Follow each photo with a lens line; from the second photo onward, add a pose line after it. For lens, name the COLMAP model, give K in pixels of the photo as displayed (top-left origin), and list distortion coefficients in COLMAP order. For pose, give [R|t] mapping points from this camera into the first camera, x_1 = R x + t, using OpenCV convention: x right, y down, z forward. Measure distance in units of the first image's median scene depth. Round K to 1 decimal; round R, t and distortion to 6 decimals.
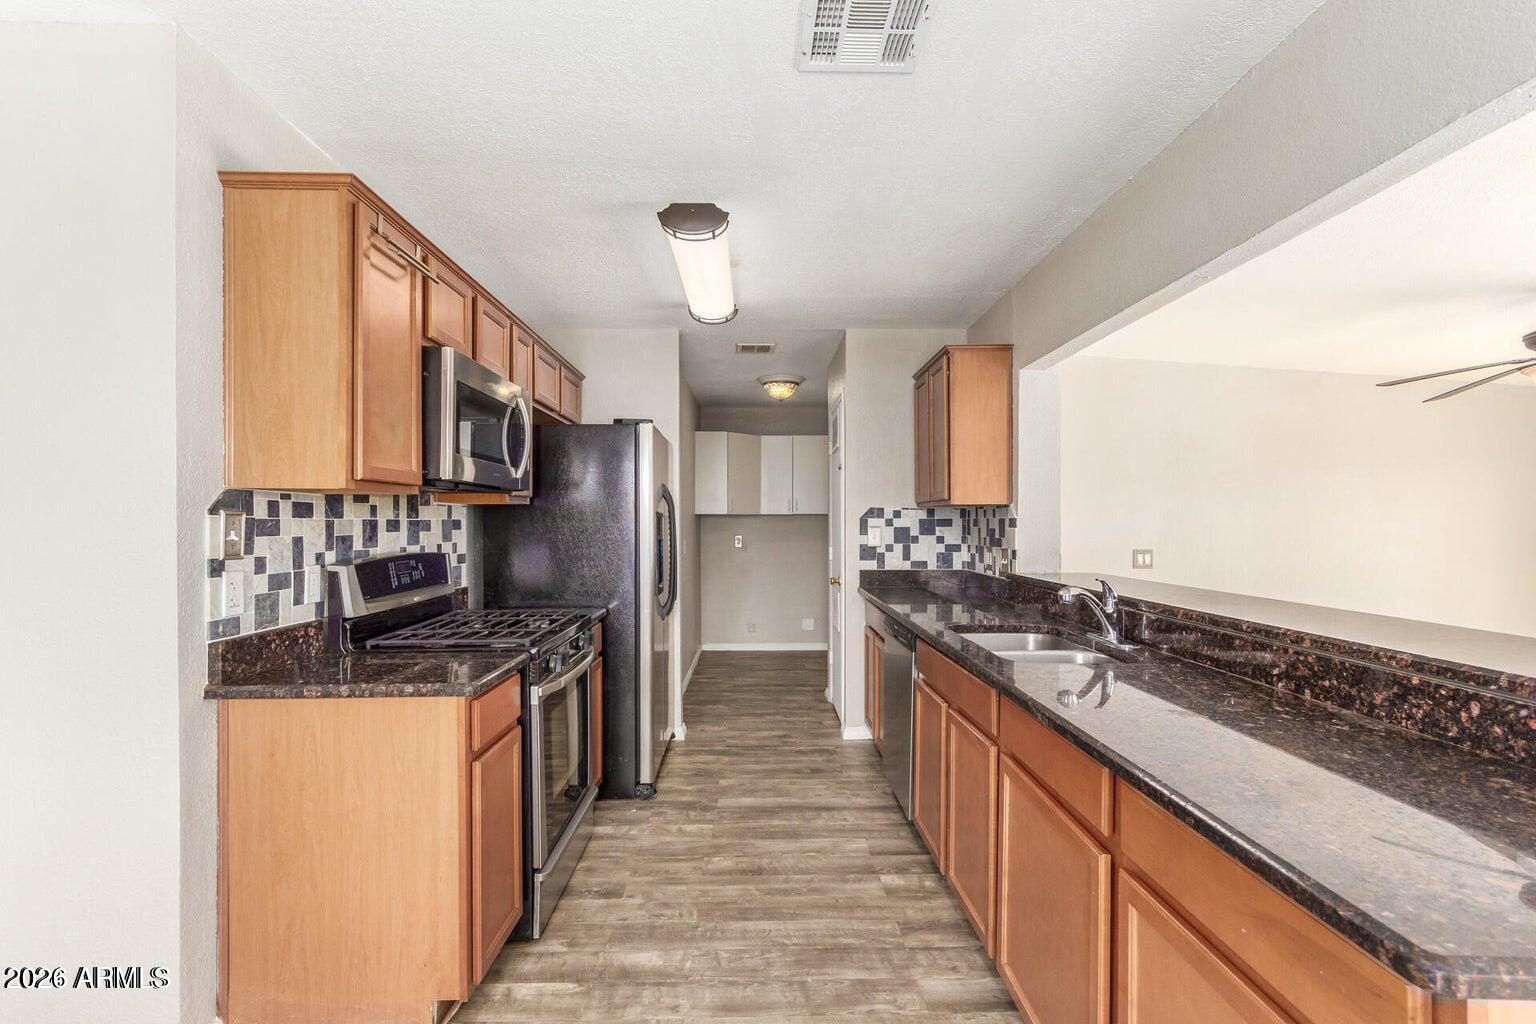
lens RADIAL K [[723.2, 0, 769.2], [0, 723.2, 519.6], [0, 0, 1]] dist [-0.003608, 0.001226]
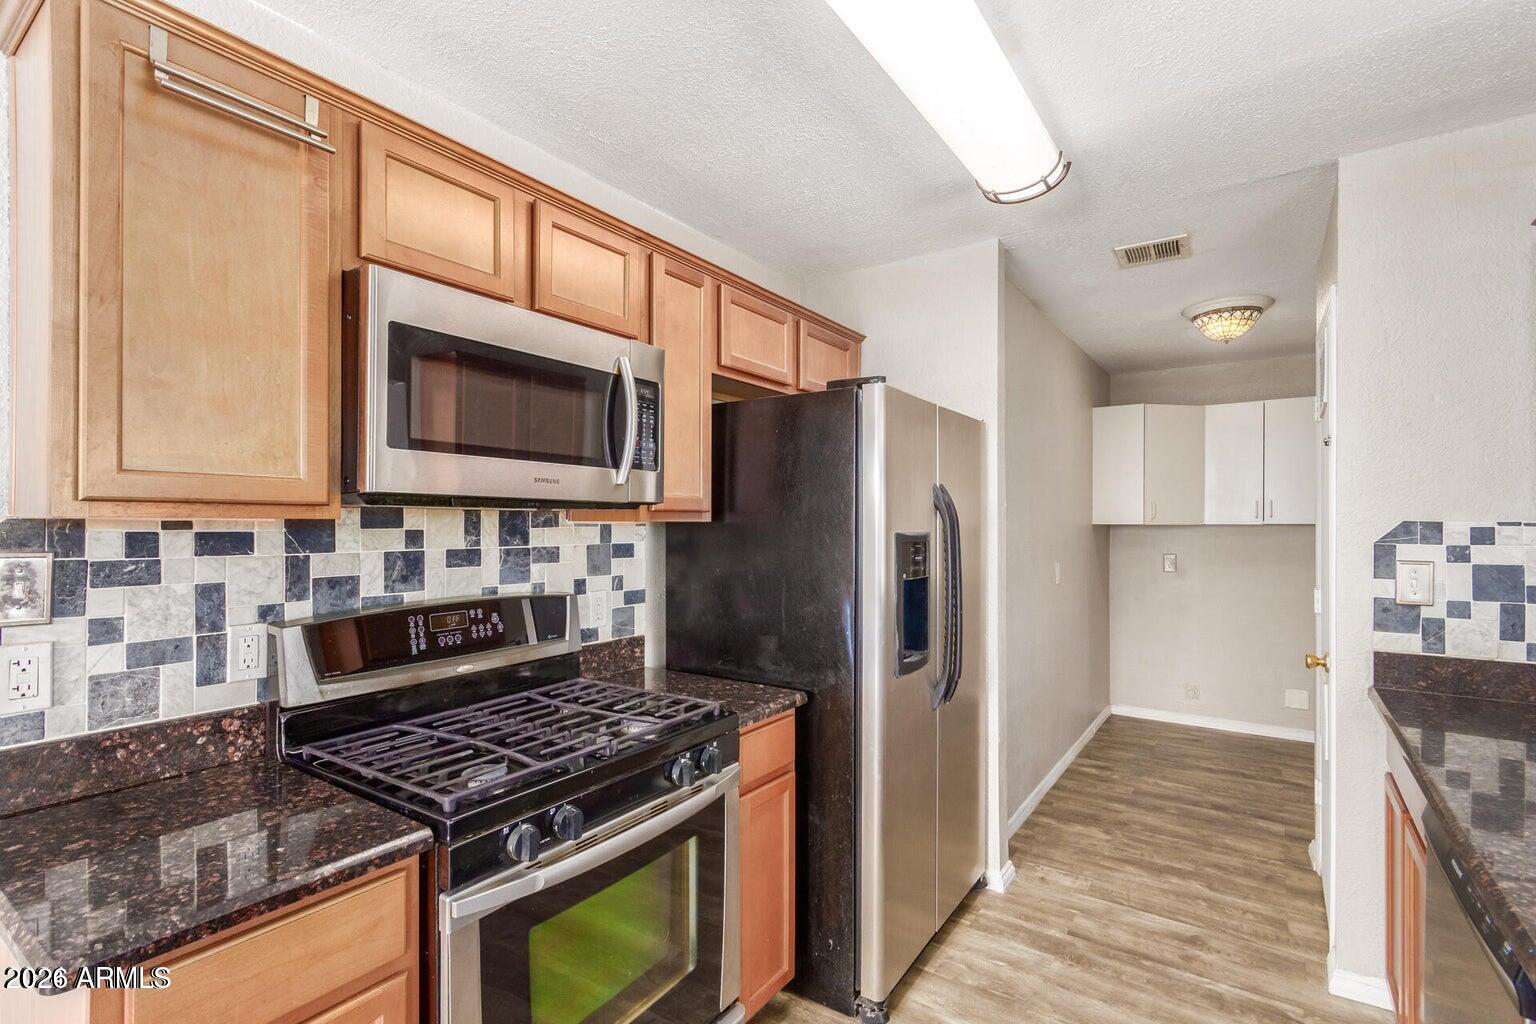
lens RADIAL K [[723.2, 0, 749.8], [0, 723.2, 521.7], [0, 0, 1]] dist [-0.003608, 0.001226]
pose [[0.805057, -0.000466, -0.593198, 0.113581], [0.000910, 0.999999, 0.000450, -0.025039], [0.593197, -0.000902, 0.805057, 0.551048]]
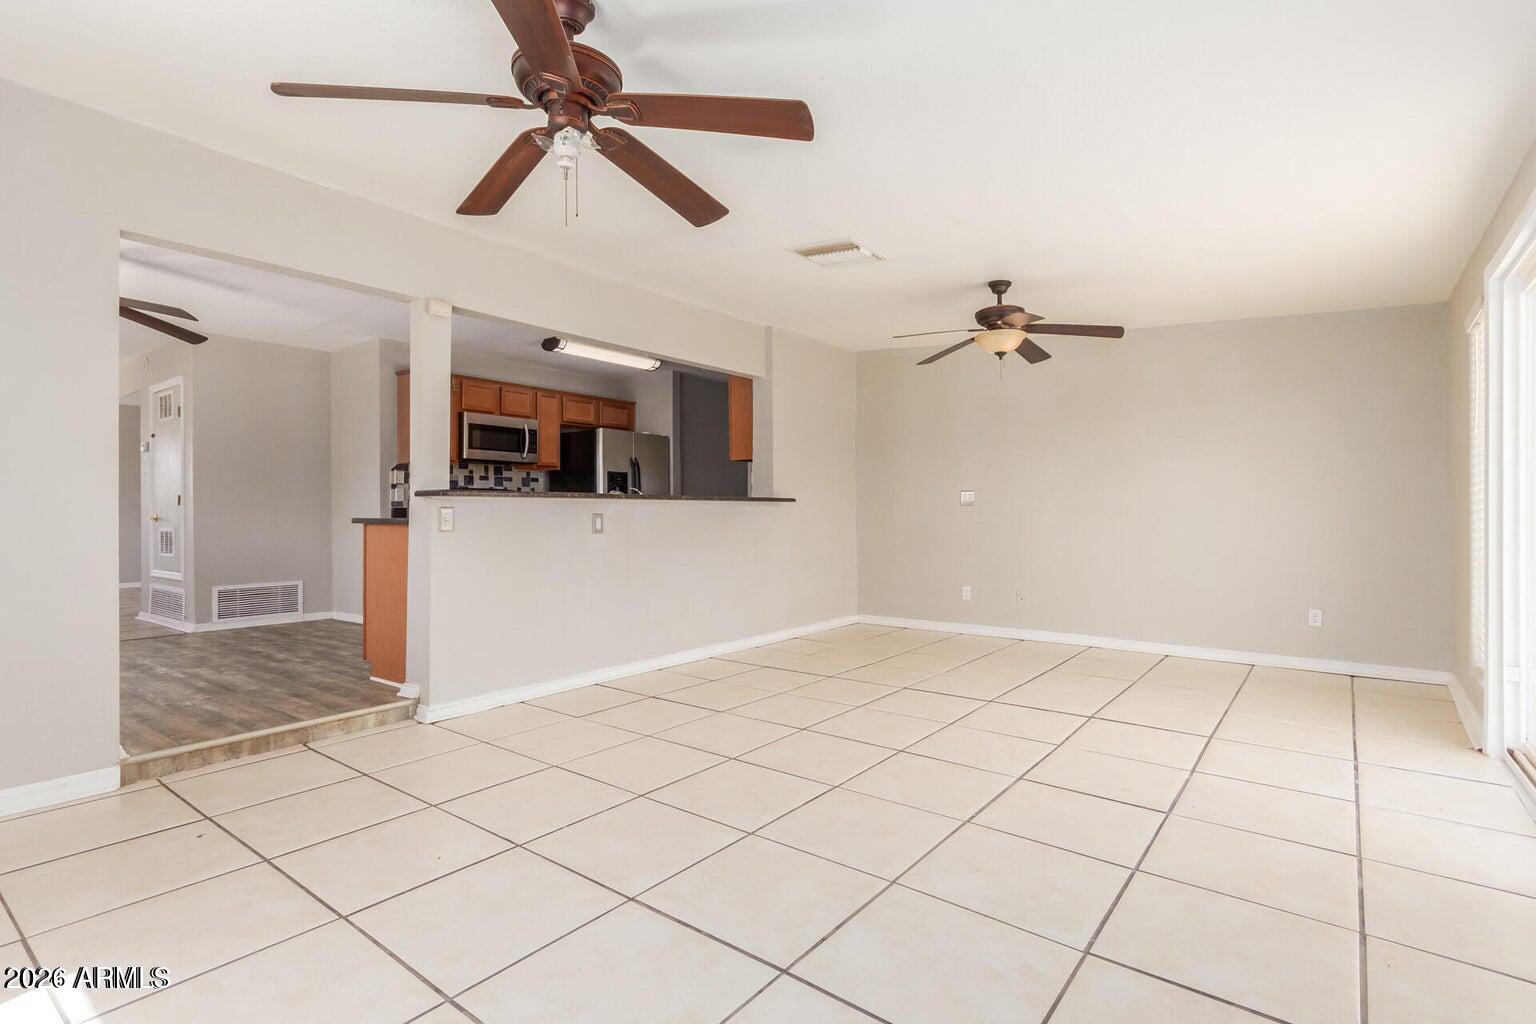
lens RADIAL K [[723.2, 0, 736.2], [0, 723.2, 512.3], [0, 0, 1]] dist [-0.003608, 0.001226]
pose [[0.778493, 0.002813, -0.627647, 1.668075], [0.002605, 0.999967, 0.007713, 0.104558], [0.627648, -0.007640, 0.778460, -0.415000]]
